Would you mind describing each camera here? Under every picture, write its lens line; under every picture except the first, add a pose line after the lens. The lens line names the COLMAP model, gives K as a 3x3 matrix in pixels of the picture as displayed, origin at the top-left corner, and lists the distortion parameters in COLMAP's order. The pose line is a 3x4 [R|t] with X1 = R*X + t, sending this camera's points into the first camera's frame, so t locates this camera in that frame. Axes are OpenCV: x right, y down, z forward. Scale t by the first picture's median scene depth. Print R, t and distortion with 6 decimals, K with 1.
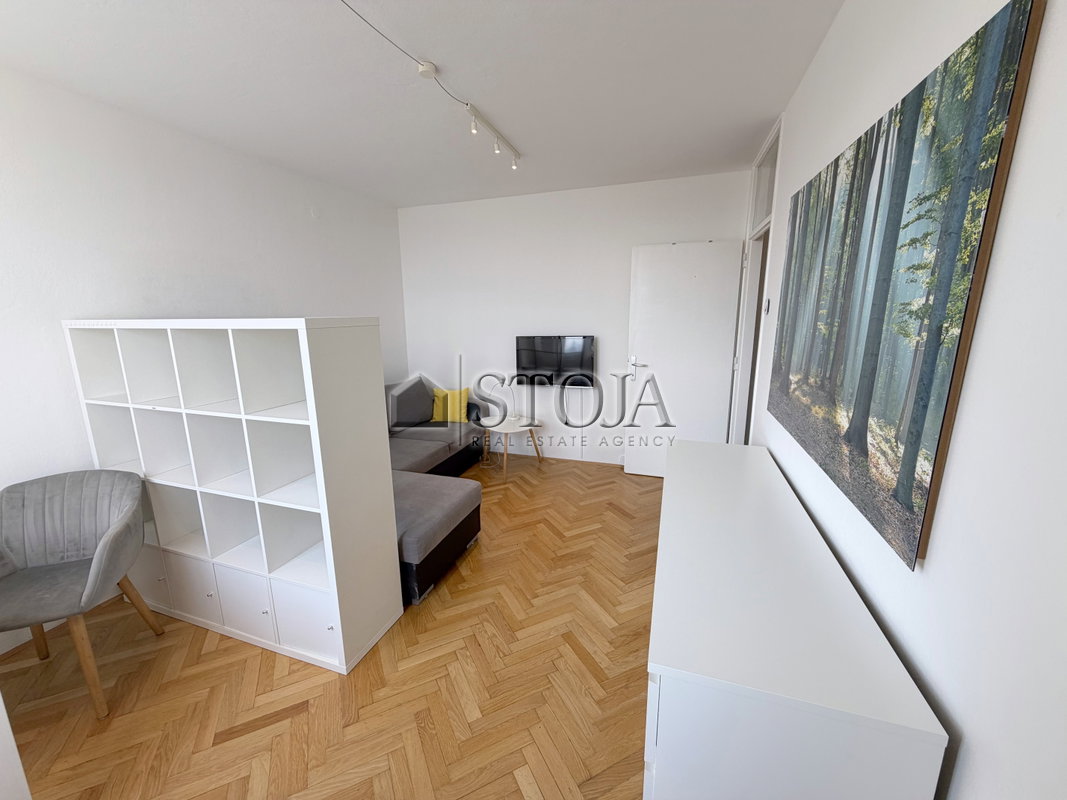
lens RADIAL K [[423.9, 0, 533.5], [0, 423.9, 400.0], [0, 0, 1]] dist [-0.001191, -0.000124]
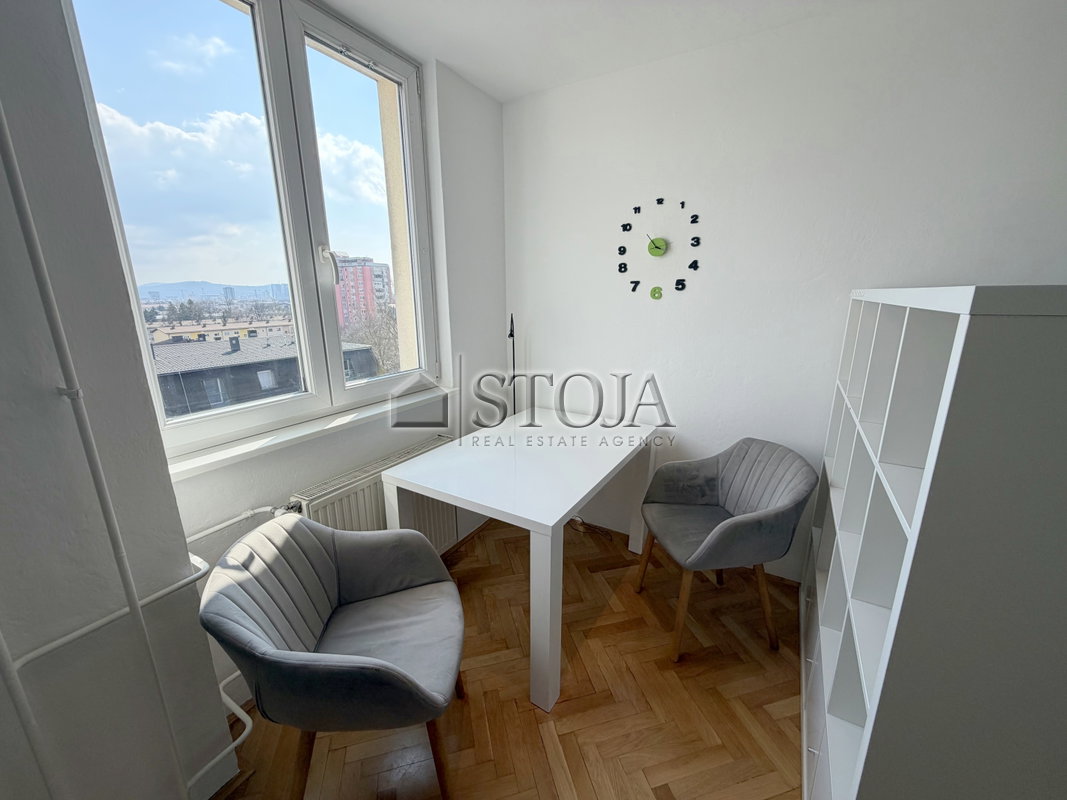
lens RADIAL K [[423.9, 0, 533.5], [0, 423.9, 400.0], [0, 0, 1]] dist [-0.001191, -0.000124]
pose [[-0.212172, 0.253190, -0.943863, -0.078733], [-0.191881, 0.936258, 0.294283, -0.113388], [0.958209, 0.243548, -0.150066, 0.602479]]
